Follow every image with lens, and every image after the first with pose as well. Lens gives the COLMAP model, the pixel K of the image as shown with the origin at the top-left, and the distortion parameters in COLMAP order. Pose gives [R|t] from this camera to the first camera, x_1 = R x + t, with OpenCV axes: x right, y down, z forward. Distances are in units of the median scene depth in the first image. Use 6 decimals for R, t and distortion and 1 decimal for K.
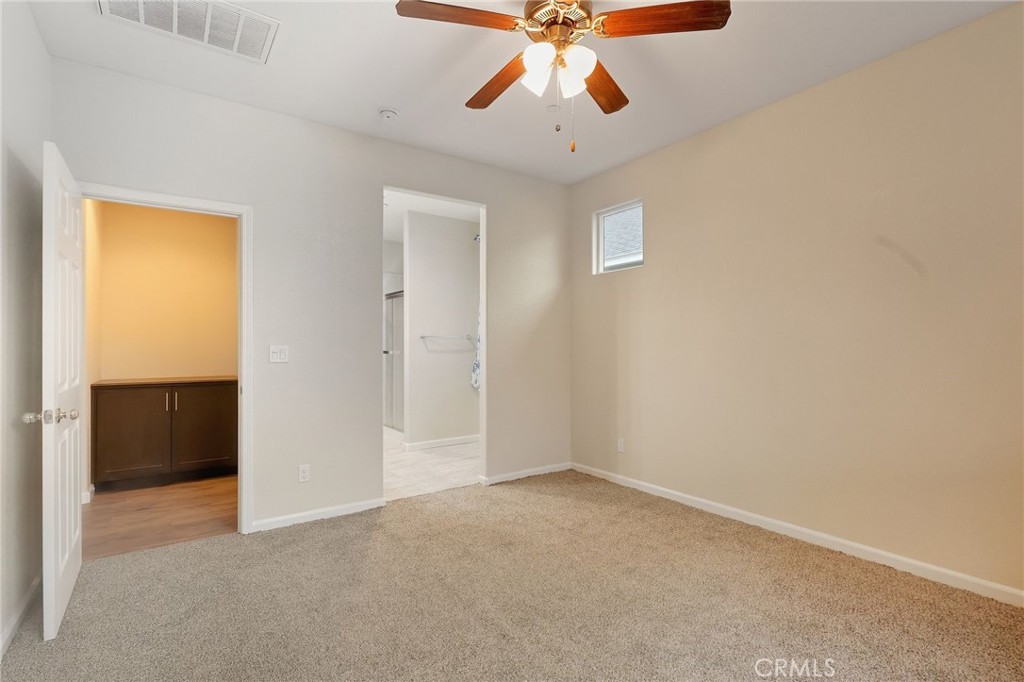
lens RADIAL K [[481.8, 0, 513.9], [0, 481.8, 342.8], [0, 0, 1]] dist [0.000079, 0.000455]
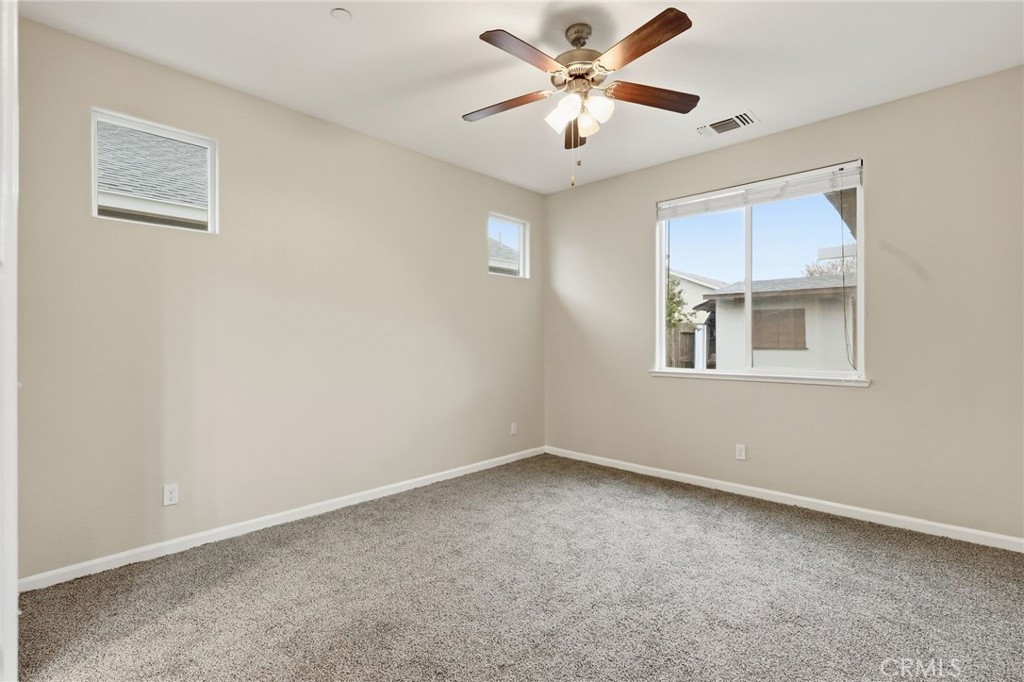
lens RADIAL K [[481.8, 0, 513.9], [0, 481.8, 342.8], [0, 0, 1]] dist [0.000079, 0.000455]
pose [[-0.204670, 0.002126, 0.978829, -0.600192], [-0.004041, 0.999987, -0.003017, 0.010560], [-0.978823, -0.004573, -0.204659, 0.799658]]
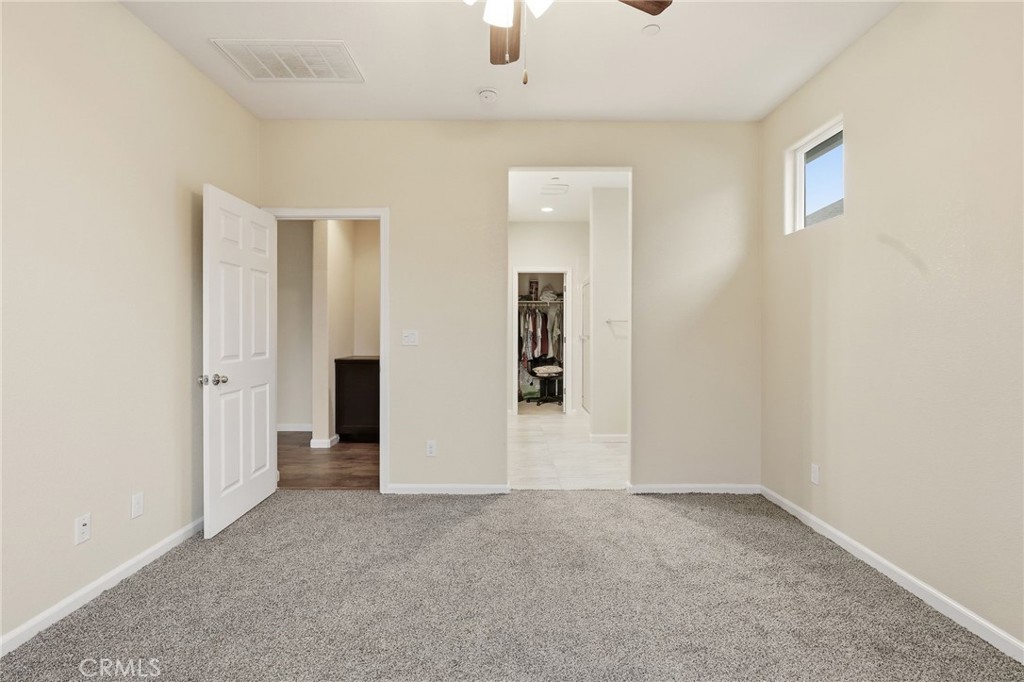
lens RADIAL K [[492.7, 0, 513.2], [0, 492.7, 328.9], [0, 0, 1]] dist [0.000904, 0.000521]
pose [[0.817679, 0.001751, -0.575672, 0.323628], [-0.000564, 0.999997, 0.002241, 0.000610], [0.575674, -0.001507, 0.817678, 0.188060]]
